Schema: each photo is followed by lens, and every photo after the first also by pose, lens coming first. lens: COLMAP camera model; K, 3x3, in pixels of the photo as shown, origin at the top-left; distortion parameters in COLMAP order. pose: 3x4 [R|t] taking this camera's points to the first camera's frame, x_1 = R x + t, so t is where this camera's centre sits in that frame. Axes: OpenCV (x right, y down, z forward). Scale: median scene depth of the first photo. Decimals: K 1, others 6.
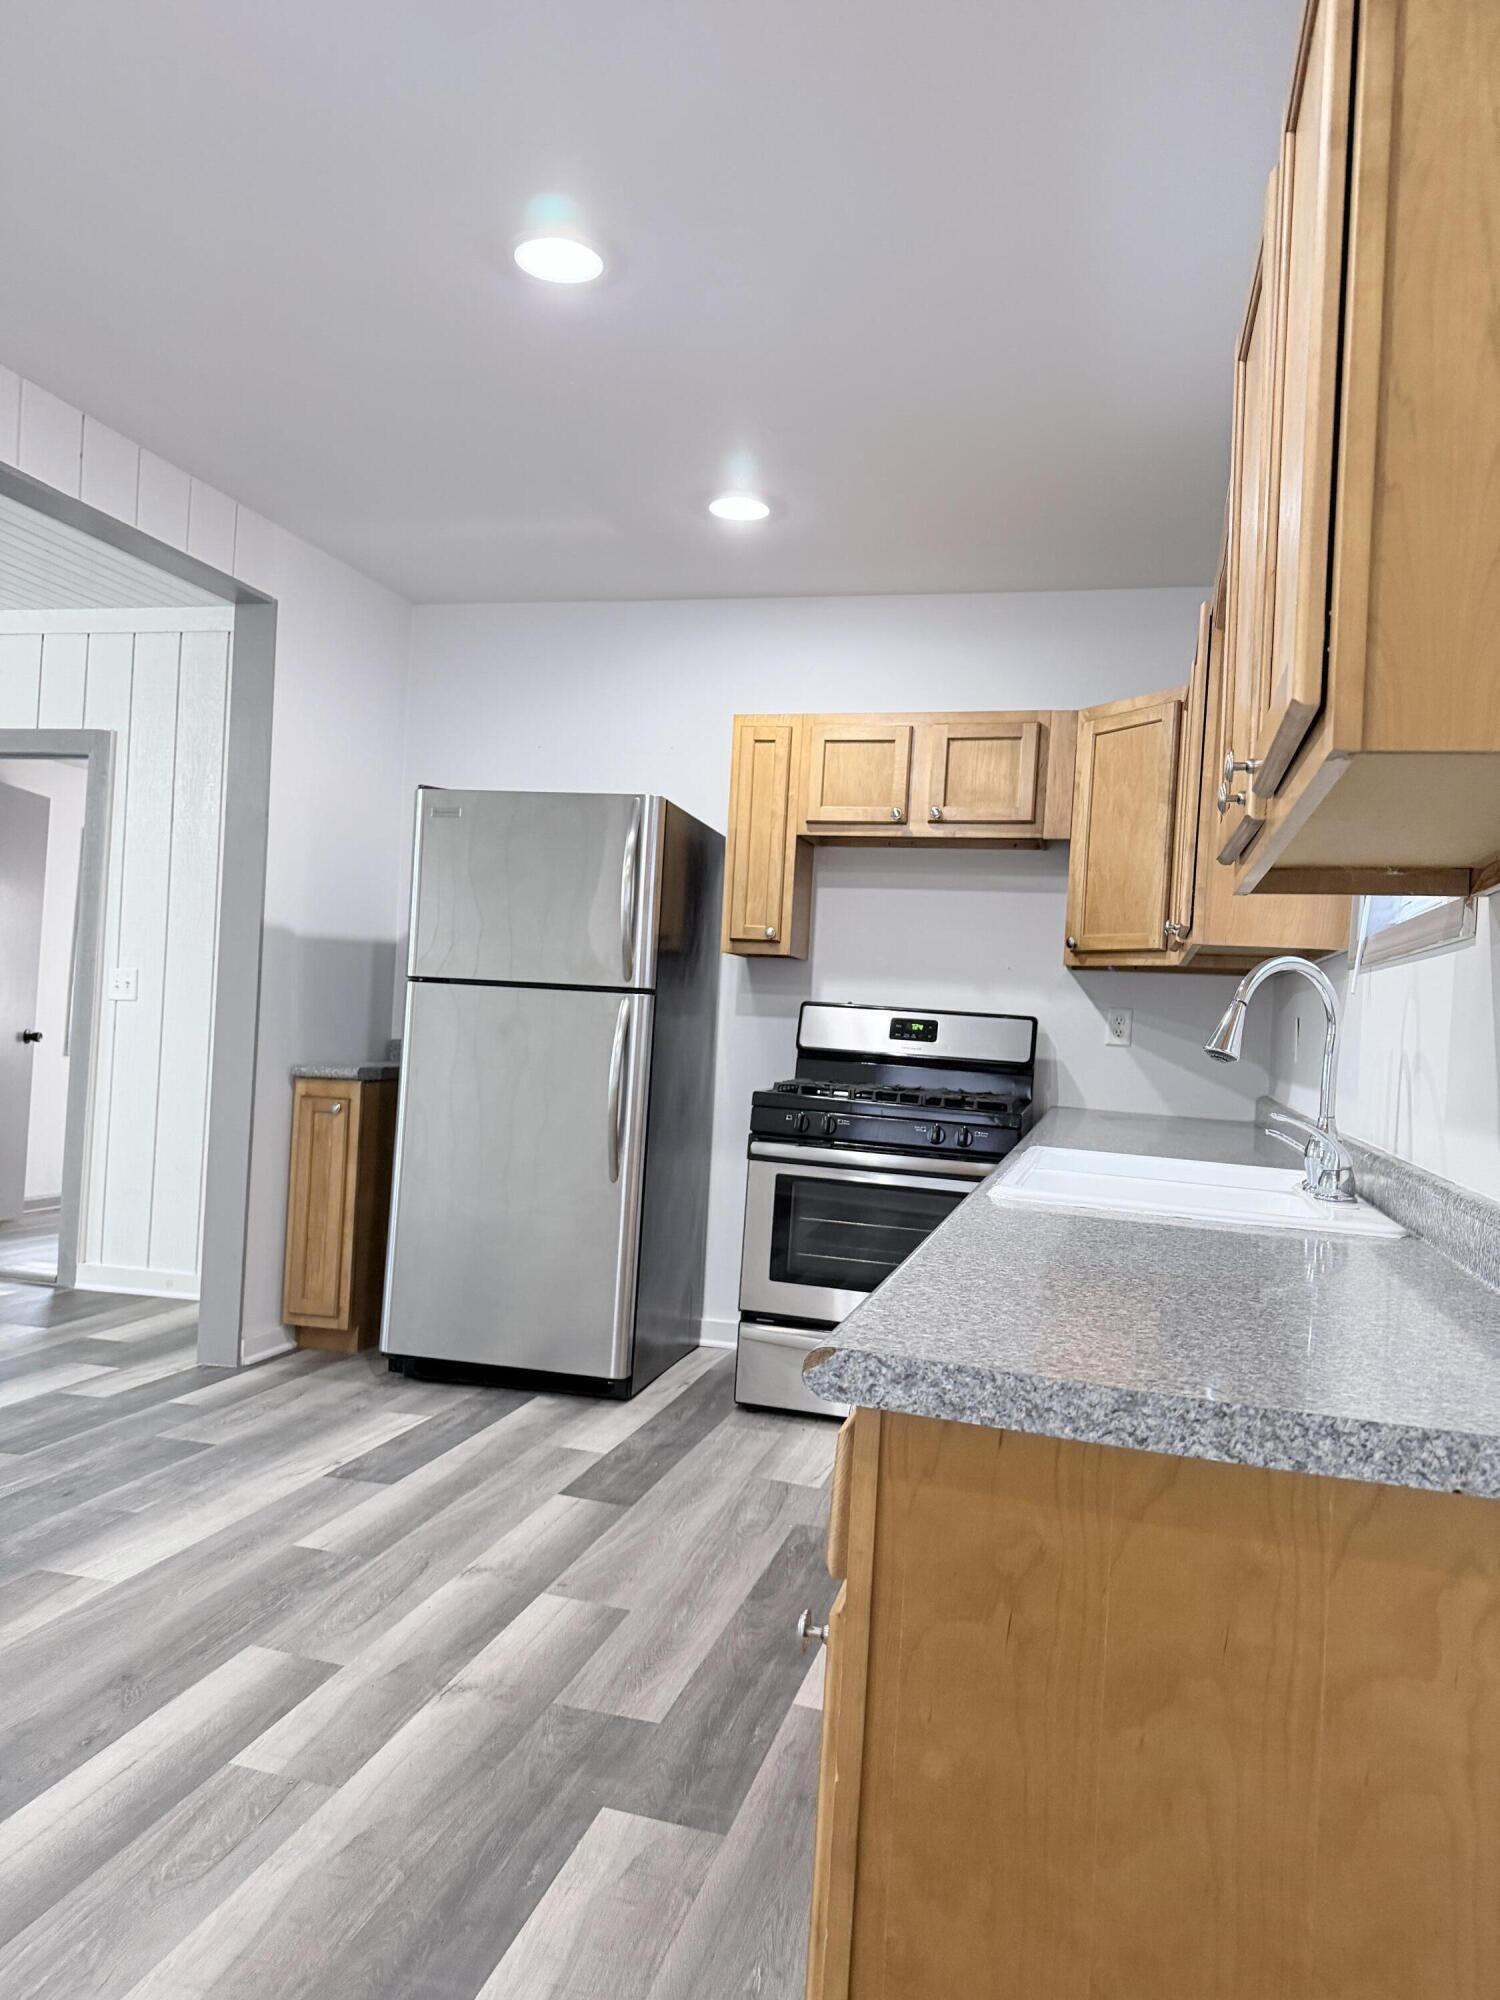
lens RADIAL K [[1427.0, 0, 750.0], [0, 1427.0, 1000.0], [0, 0, 1]] dist [0.022743, -0.004142]
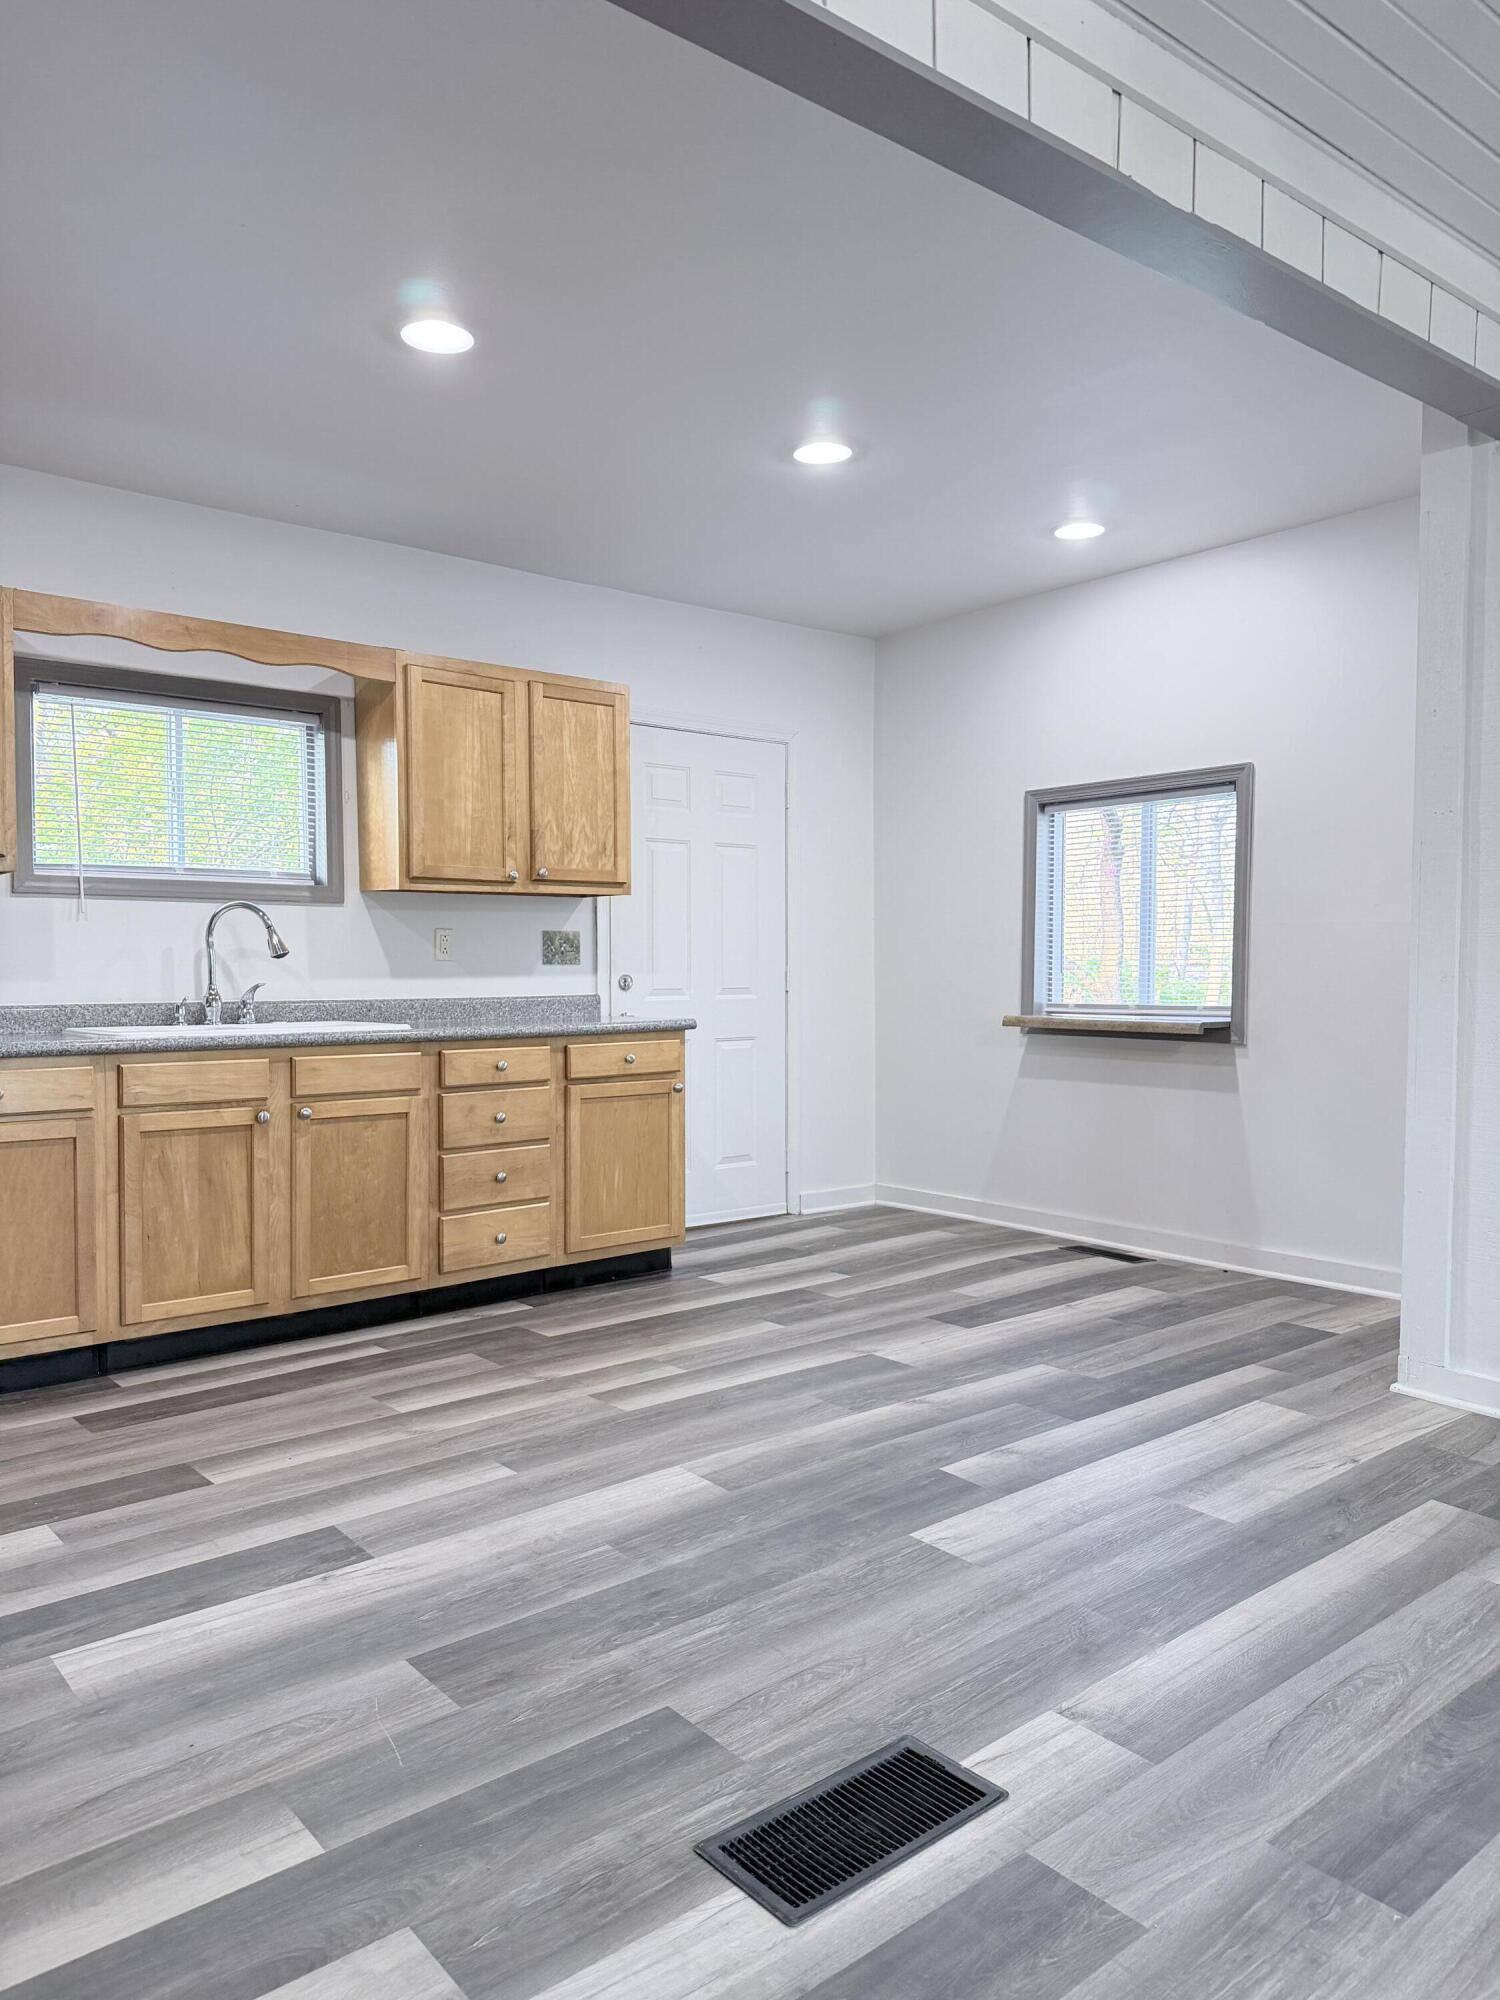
lens RADIAL K [[1382.2, 0, 759.5], [0, 1382.2, 1024.9], [0, 0, 1]] dist [0.080466, -0.097288]
pose [[-0.822264, -0.072536, 0.564465, -0.899706], [-0.041712, 0.996858, 0.067339, -0.015000], [-0.567576, 0.031825, -0.822706, 1.536058]]
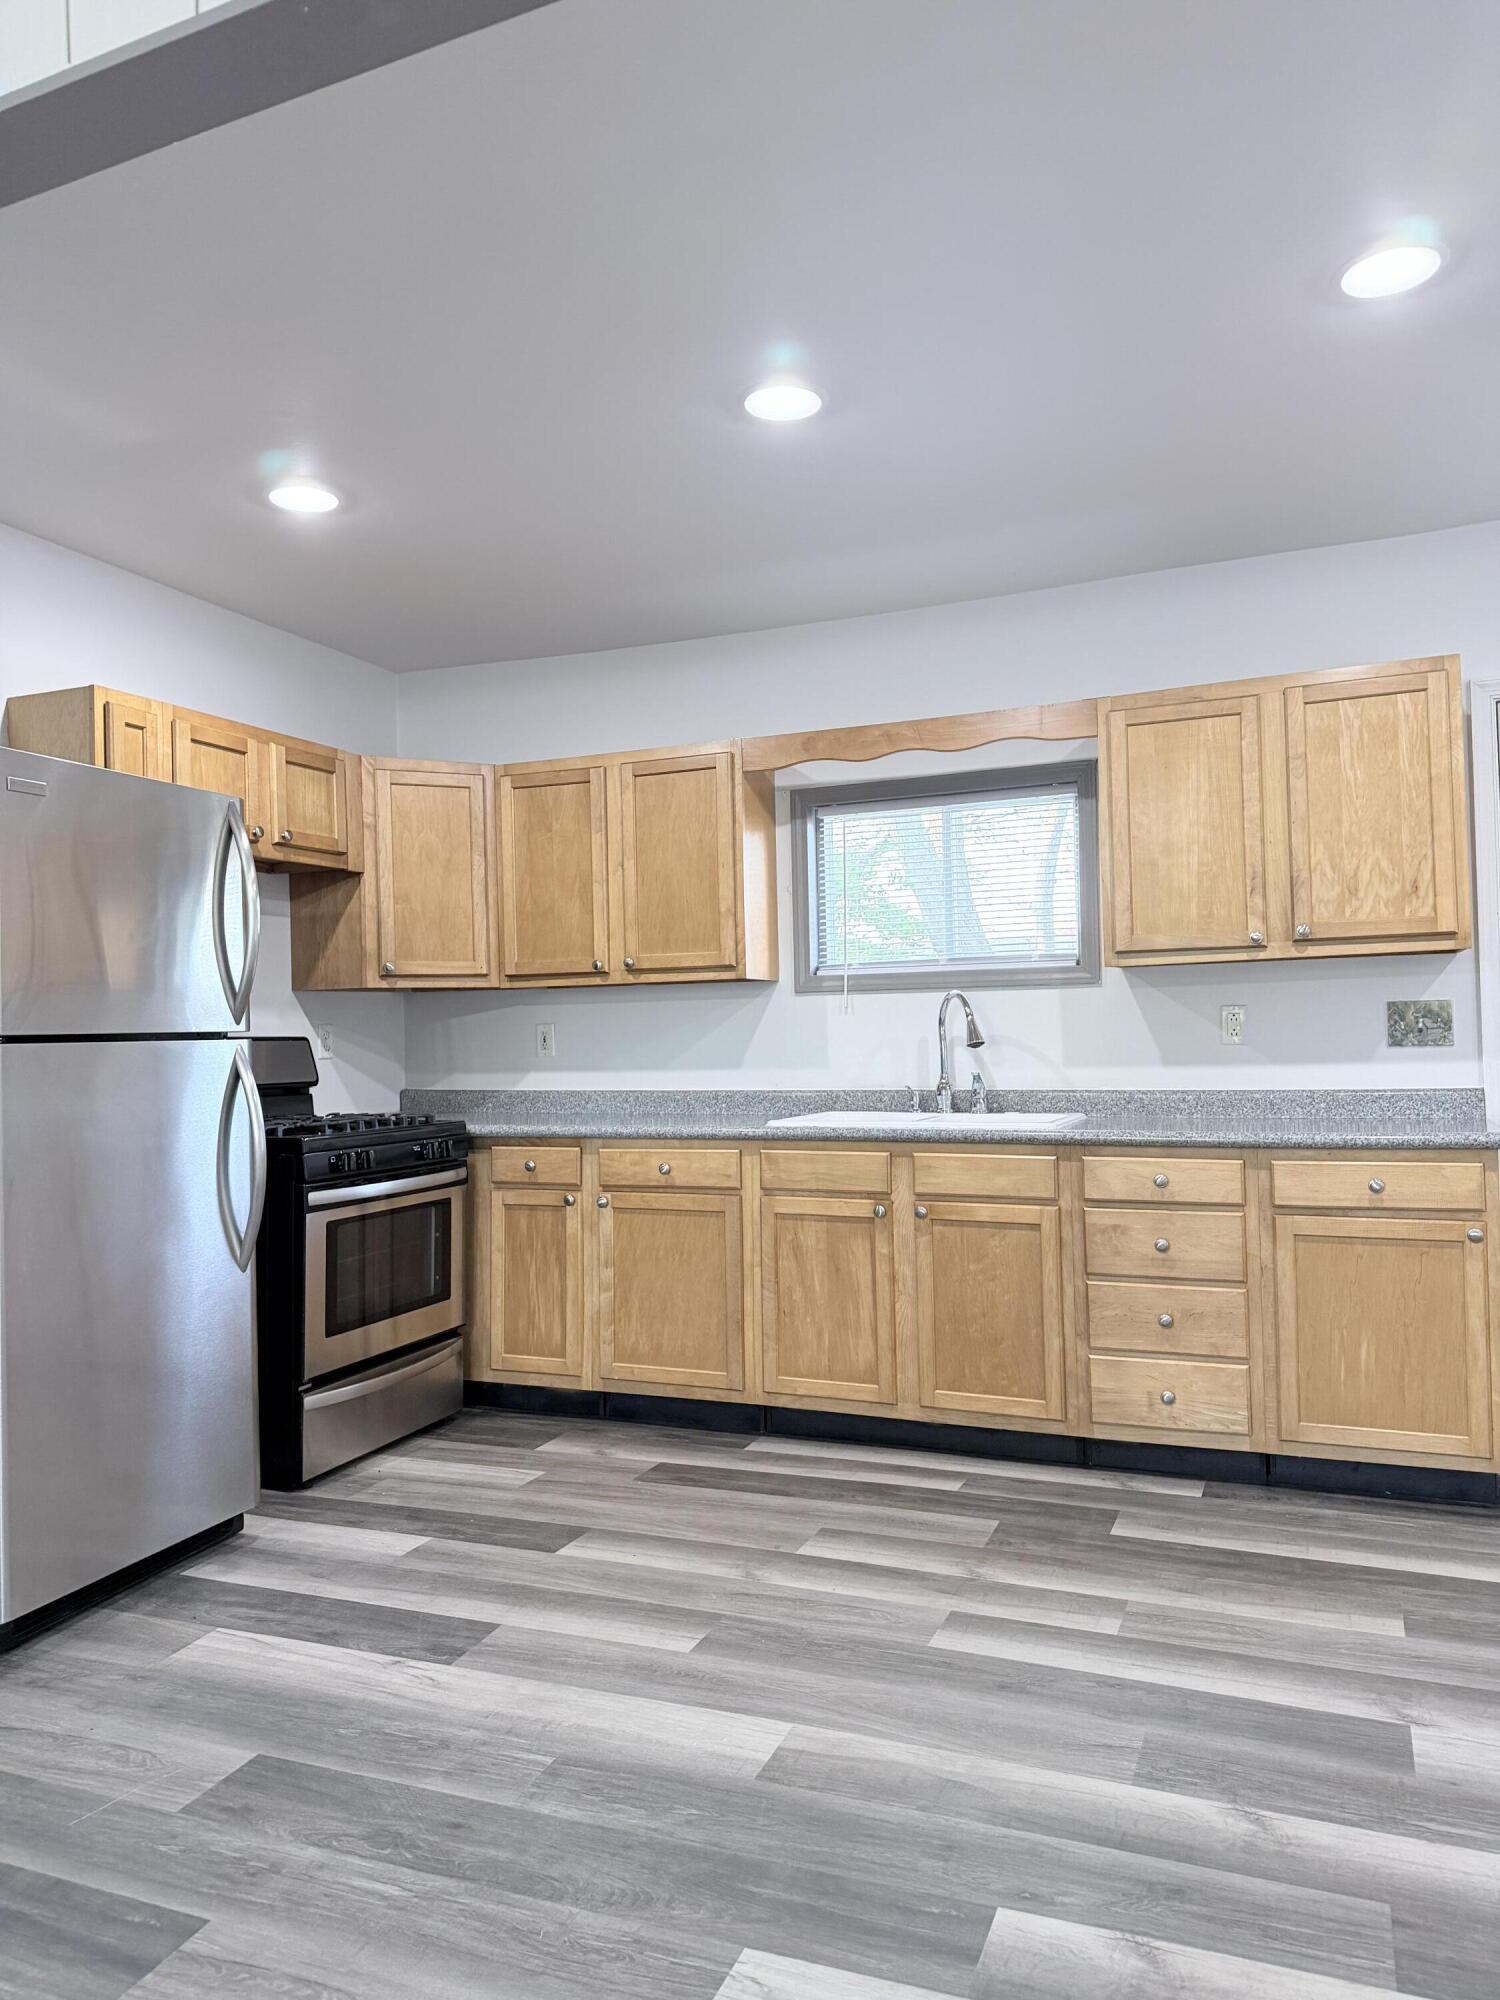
lens RADIAL K [[1417.4, 0, 750.0], [0, 1417.4, 1000.0], [0, 0, 1]] dist [0.088083, -0.104935]
pose [[0.116265, -0.033087, 0.992667, -1.082200], [0.020273, 0.999316, 0.030934, -0.056465], [-0.993011, 0.016528, 0.116856, 0.757360]]
